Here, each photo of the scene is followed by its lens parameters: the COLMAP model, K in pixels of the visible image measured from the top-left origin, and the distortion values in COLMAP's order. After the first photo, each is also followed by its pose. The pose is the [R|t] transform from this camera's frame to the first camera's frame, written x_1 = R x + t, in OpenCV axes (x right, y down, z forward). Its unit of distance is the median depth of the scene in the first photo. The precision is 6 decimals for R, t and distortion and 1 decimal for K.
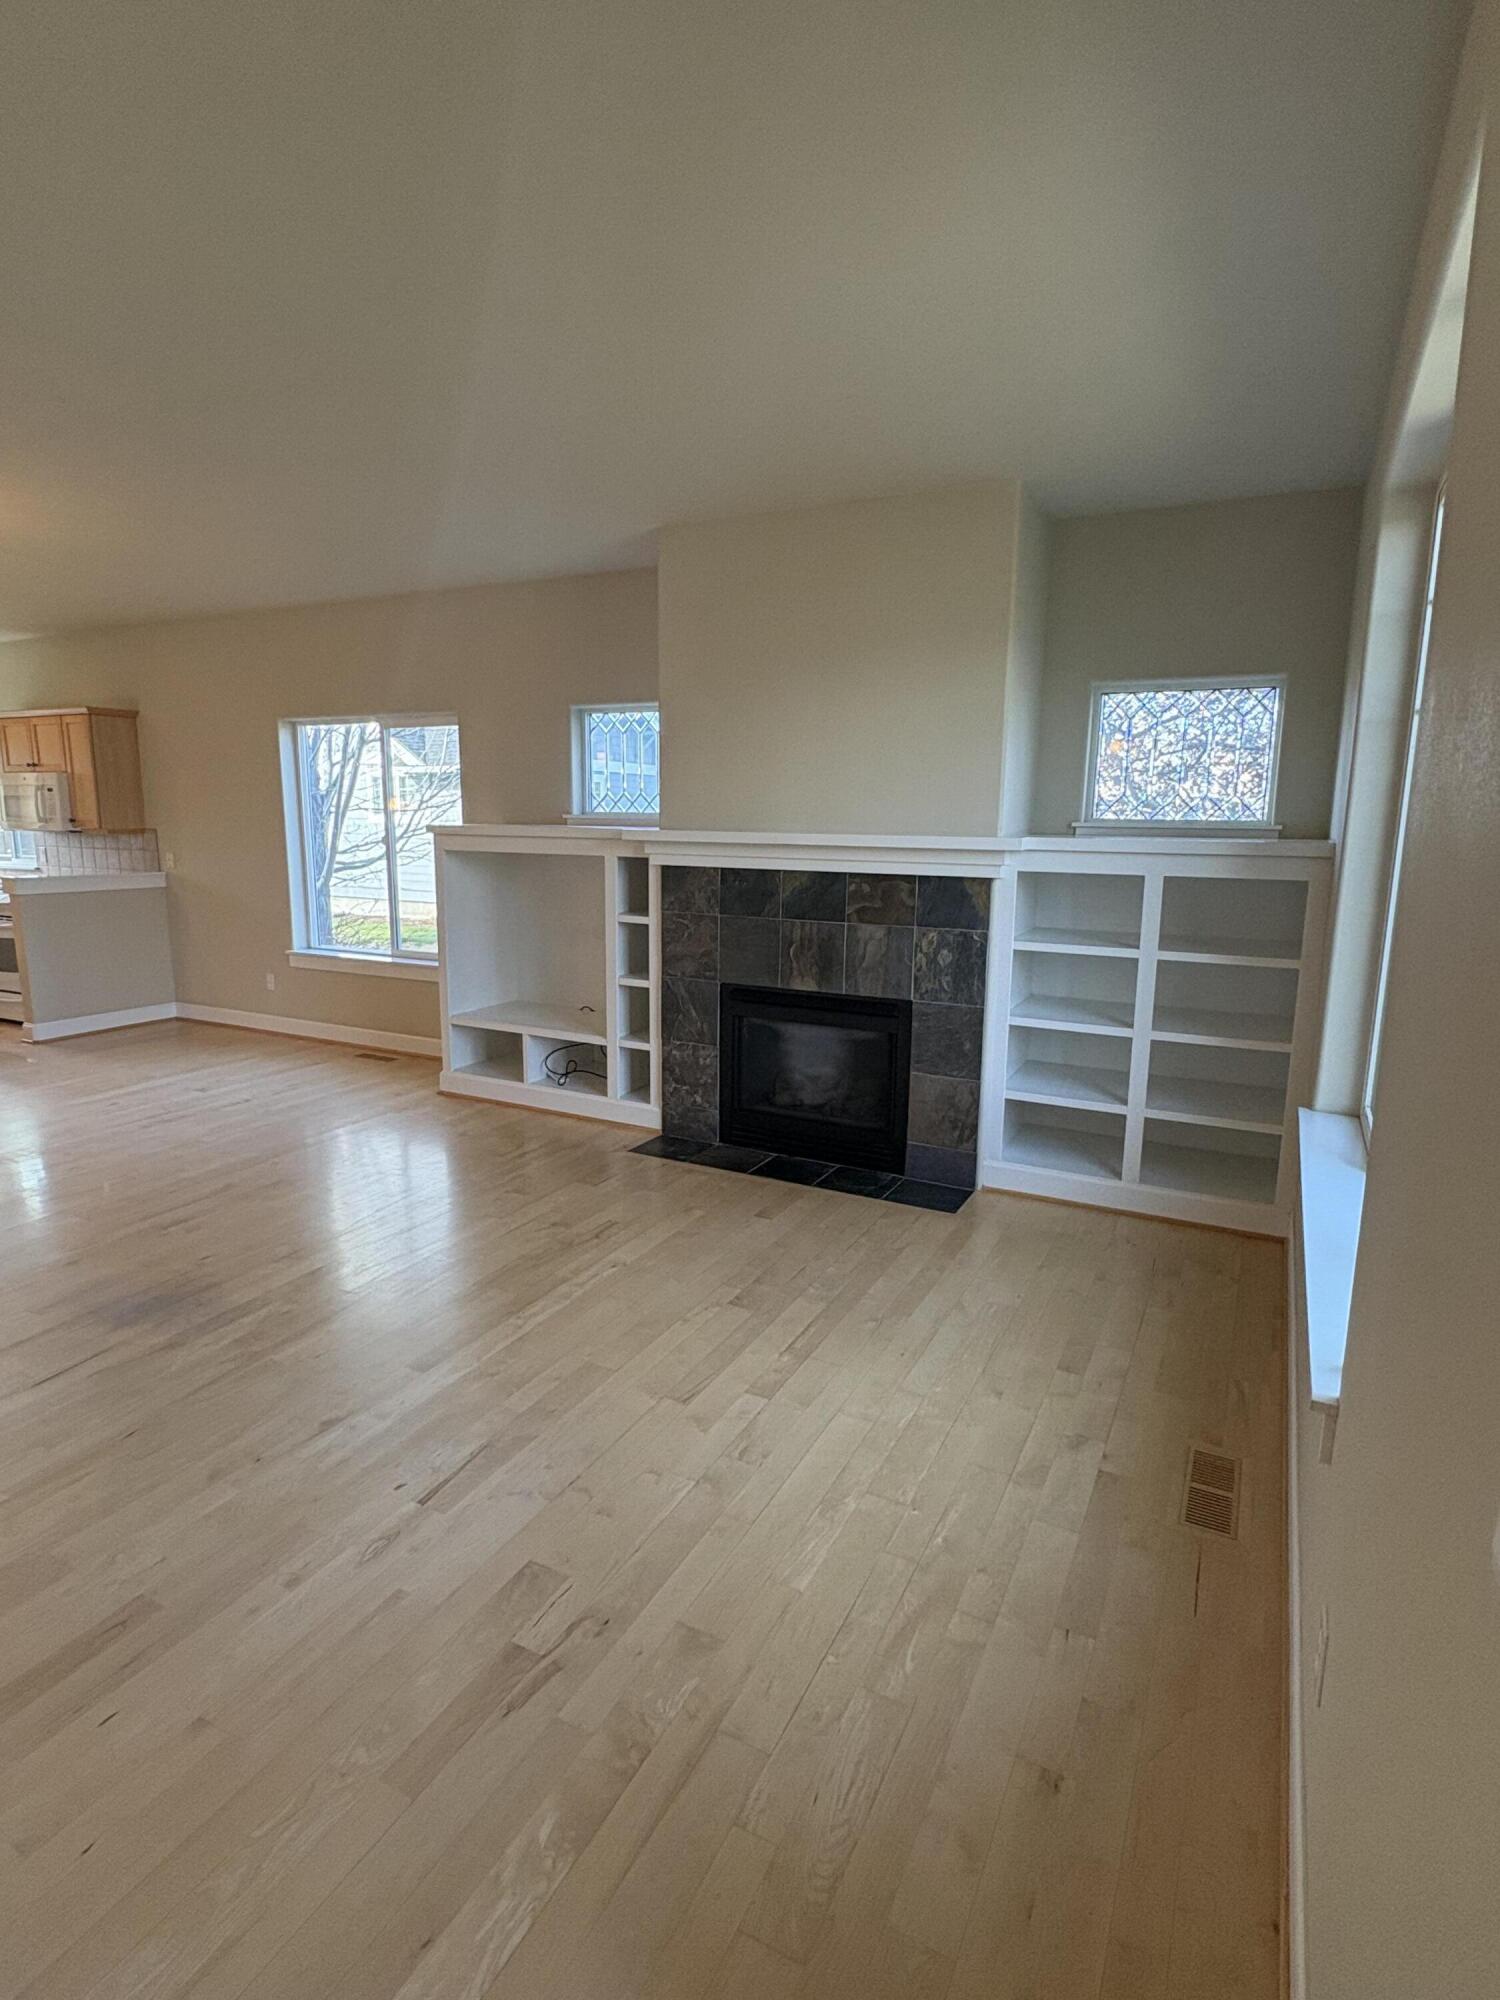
lens RADIAL K [[1023.3, 0, 750.7], [0, 1023.3, 995.6], [0, 0, 1]] dist [-0.000465, 0.000509]
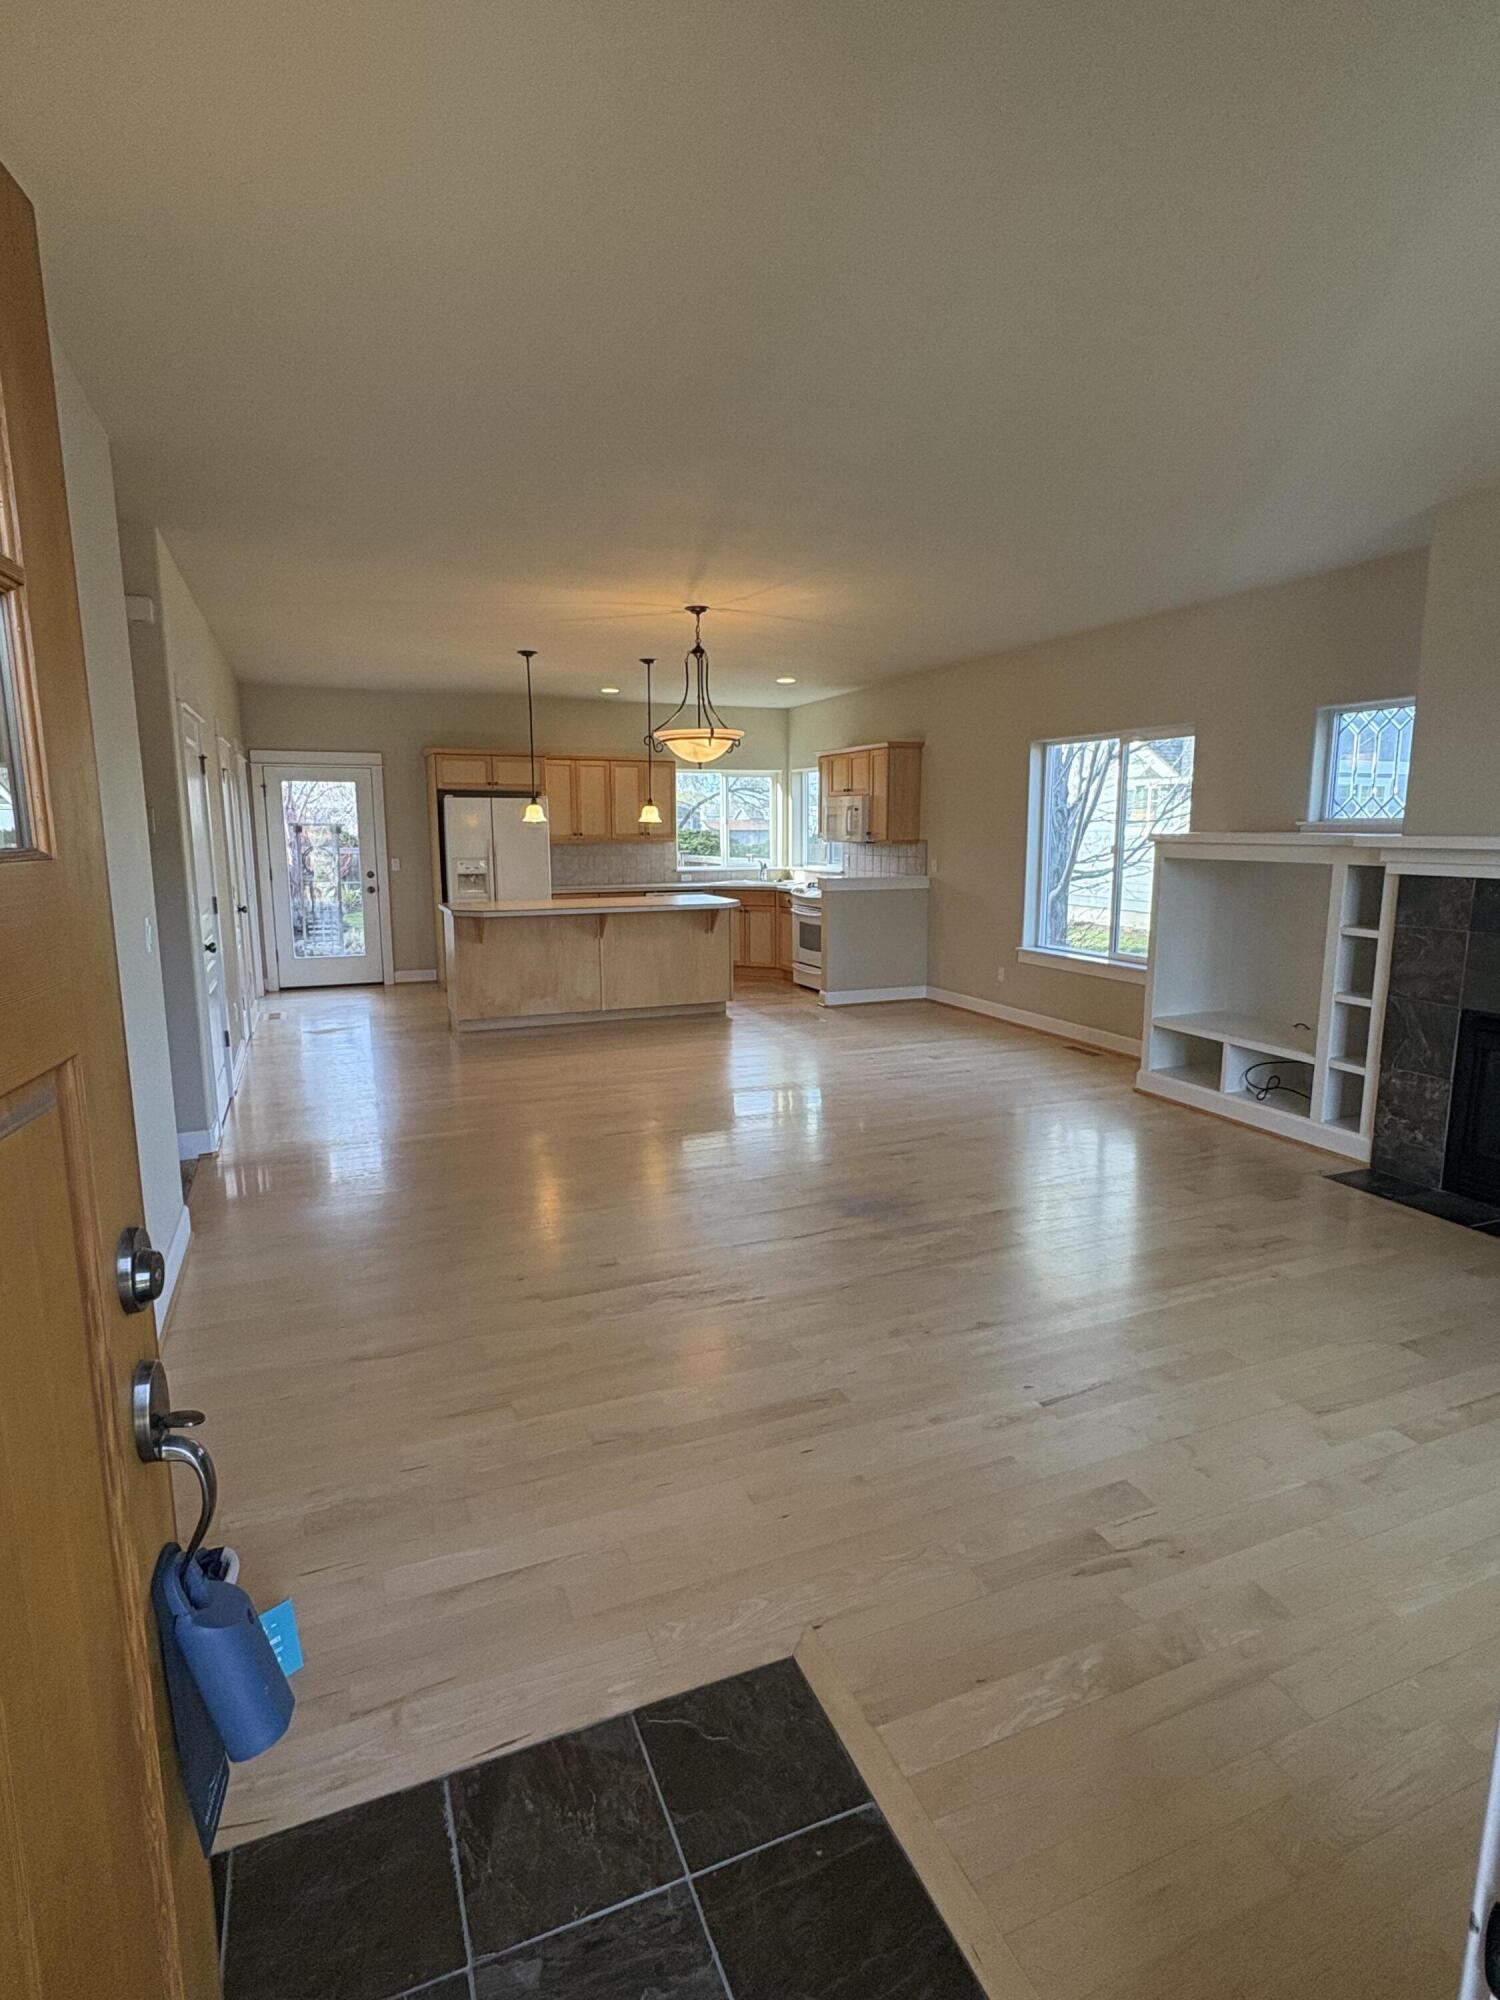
lens RADIAL K [[1023.3, 0, 750.7], [0, 1023.3, 995.6], [0, 0, 1]] dist [-0.000465, 0.000509]
pose [[0.765282, 0.091404, -0.637173, 0.058212], [-0.099347, 0.994778, 0.023381, 0.015475], [0.635983, 0.045408, 0.770366, -0.064304]]
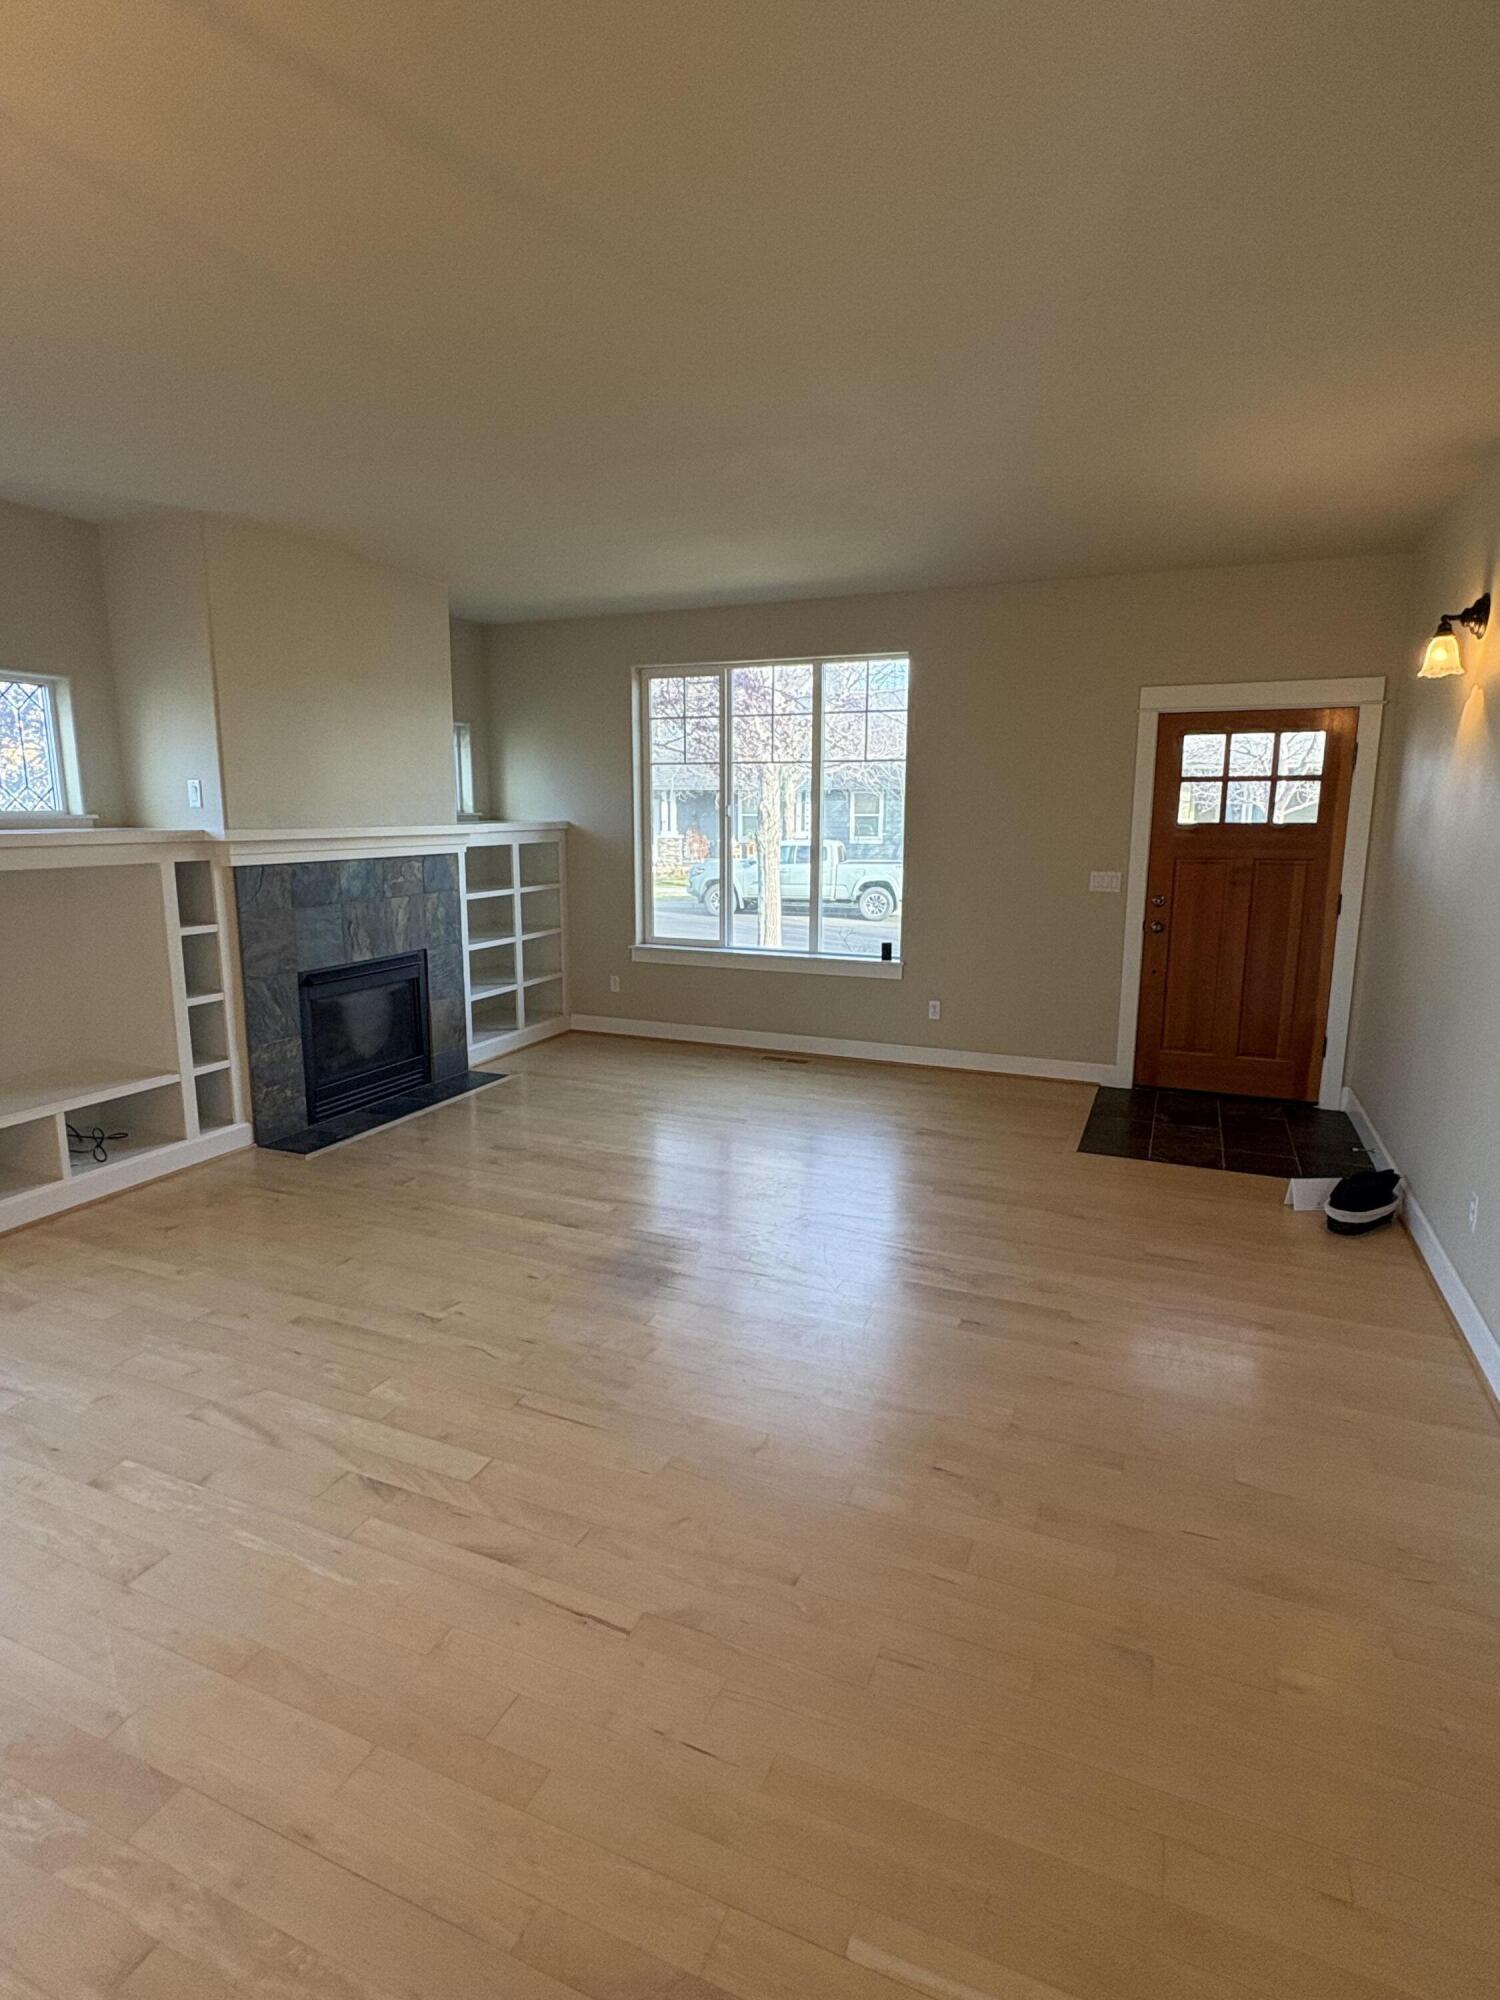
lens RADIAL K [[1023.3, 0, 750.7], [0, 1023.3, 995.6], [0, 0, 1]] dist [-0.000465, 0.000509]
pose [[-0.074763, -0.194402, 0.978069, -1.030041], [0.166725, 0.964571, 0.204463, -0.120058], [-0.983165, 0.178355, -0.039703, 0.554032]]
